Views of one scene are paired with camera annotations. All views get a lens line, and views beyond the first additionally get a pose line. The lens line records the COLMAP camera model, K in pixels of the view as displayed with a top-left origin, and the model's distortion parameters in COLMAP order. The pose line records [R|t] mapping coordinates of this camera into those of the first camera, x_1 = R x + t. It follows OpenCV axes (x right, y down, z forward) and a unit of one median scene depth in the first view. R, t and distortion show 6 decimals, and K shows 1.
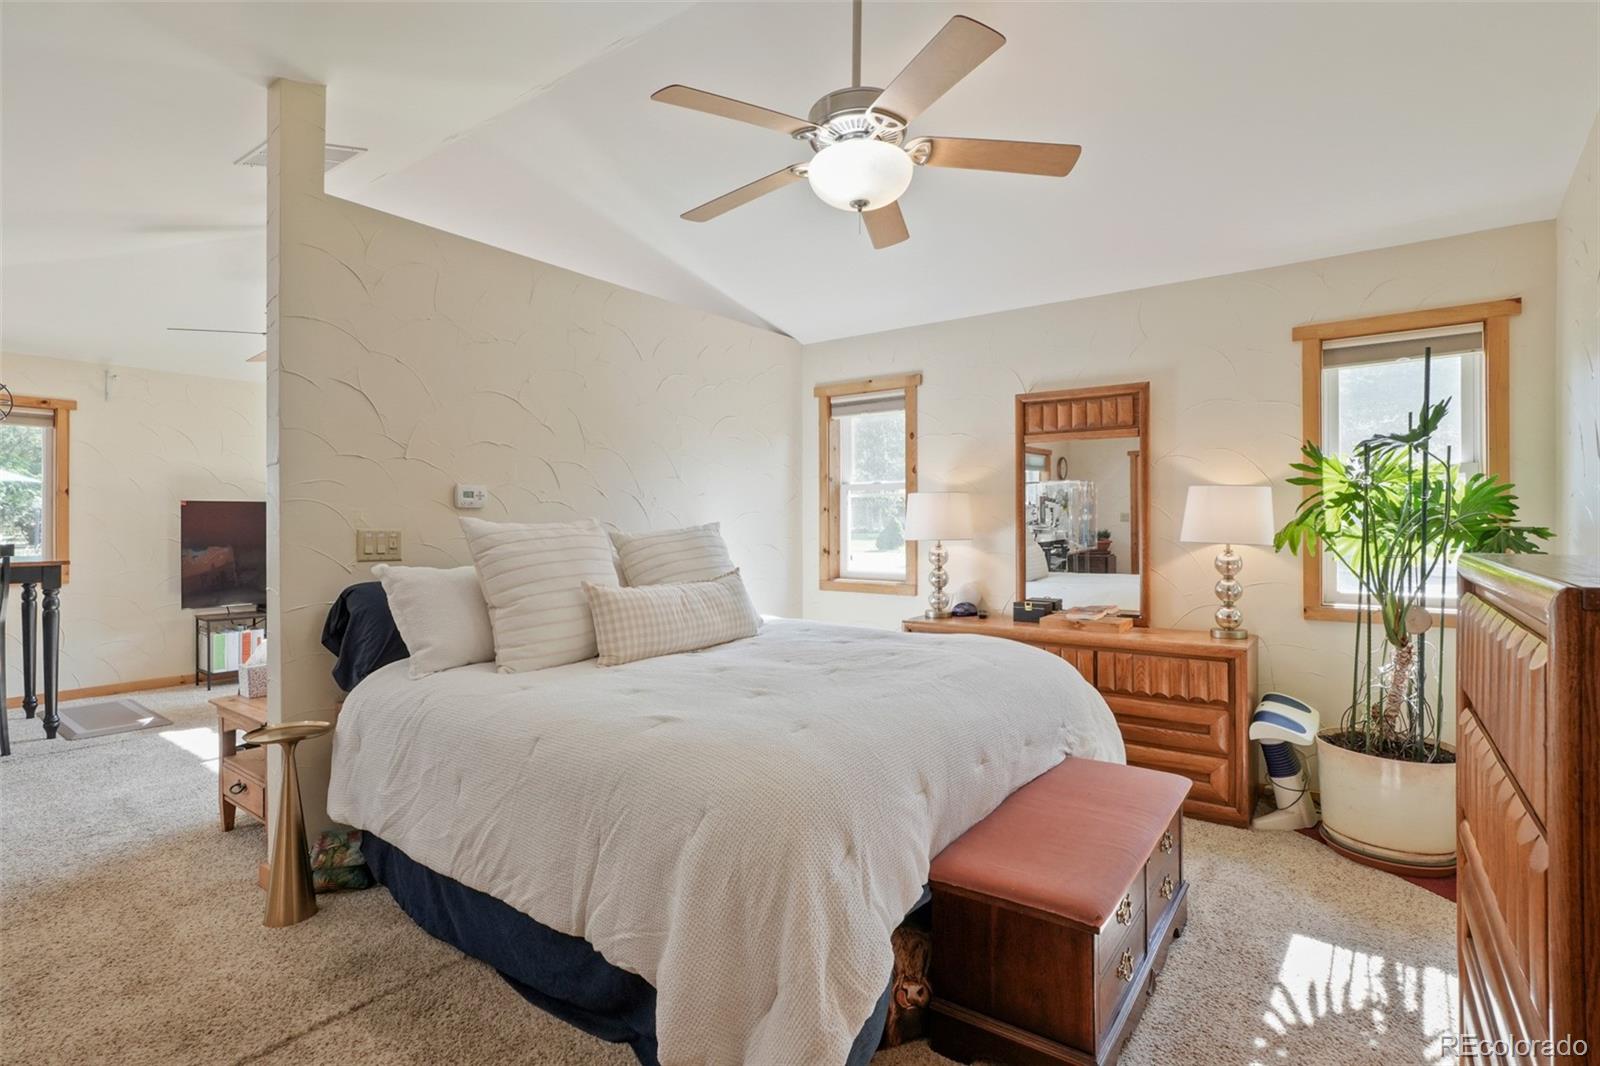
lens RADIAL K [[780.0, 0, 800.3], [0, 780.0, 530.0], [0, 0, 1]] dist [-0.019124, 0.003366]
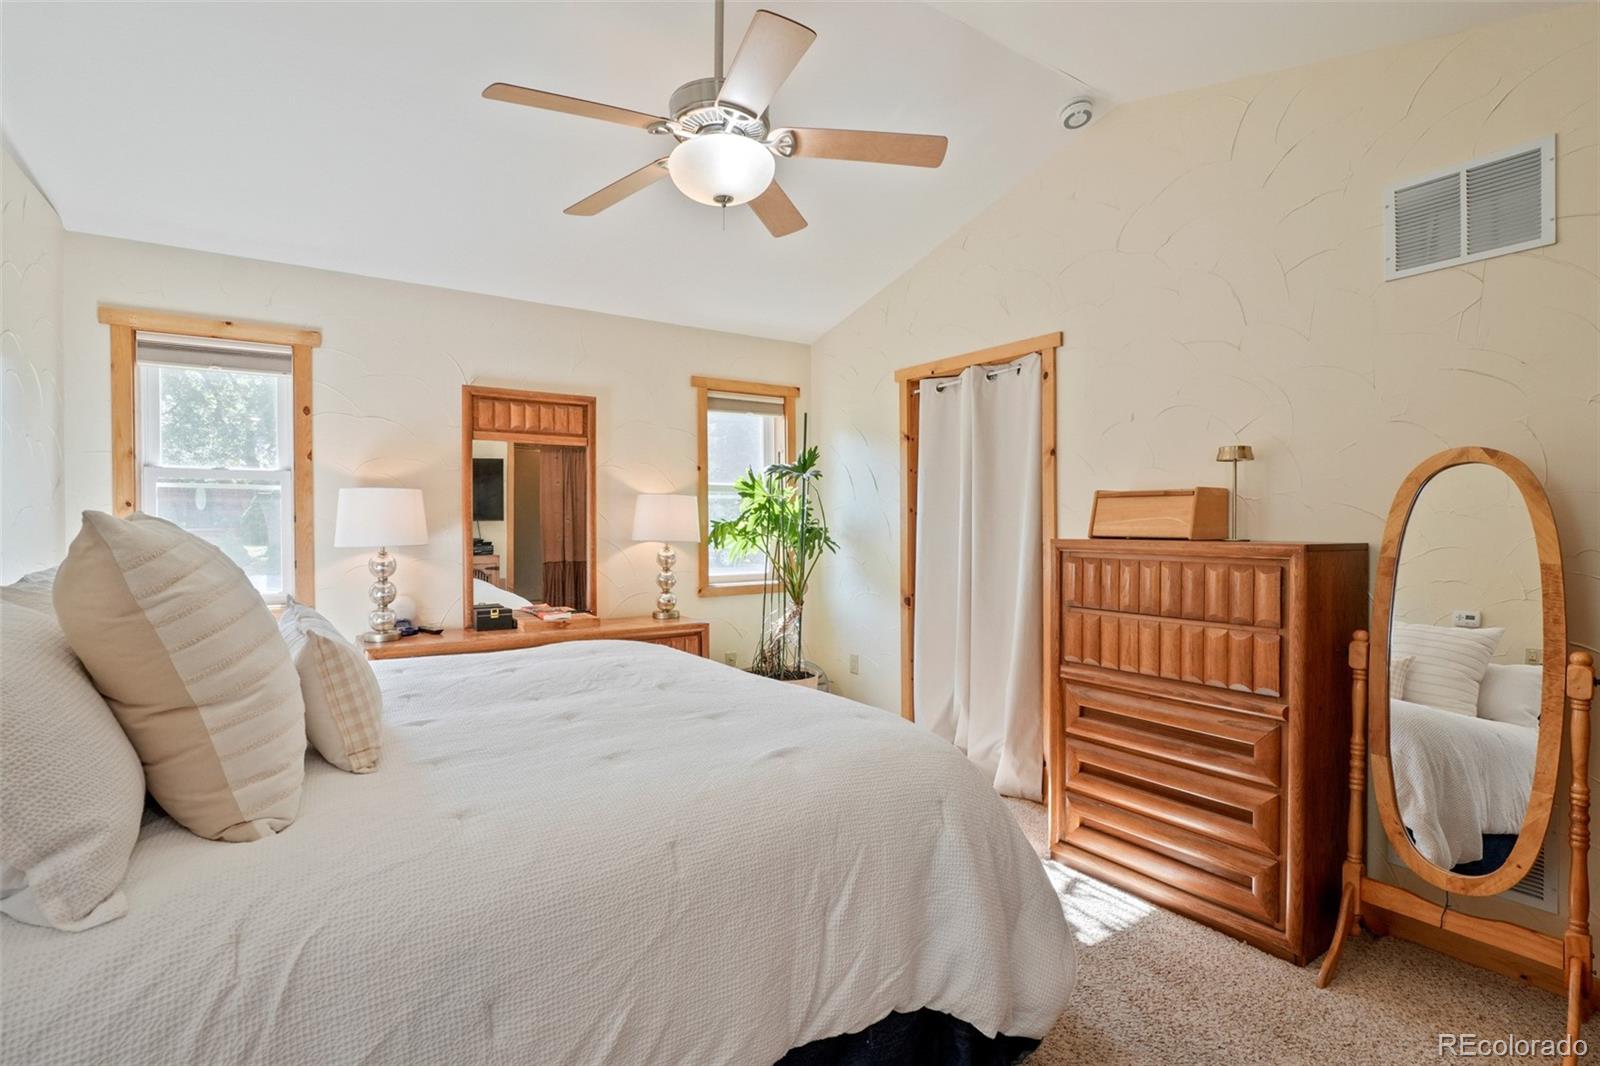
lens RADIAL K [[780.0, 0, 800.1], [0, 780.0, 532.6], [0, 0, 1]] dist [-0.019124, 0.003366]
pose [[0.327305, -0.008892, 0.944877, -0.556095], [0.009831, 0.999934, 0.006005, -0.002327], [-0.944868, 0.007324, 0.327370, 0.400600]]
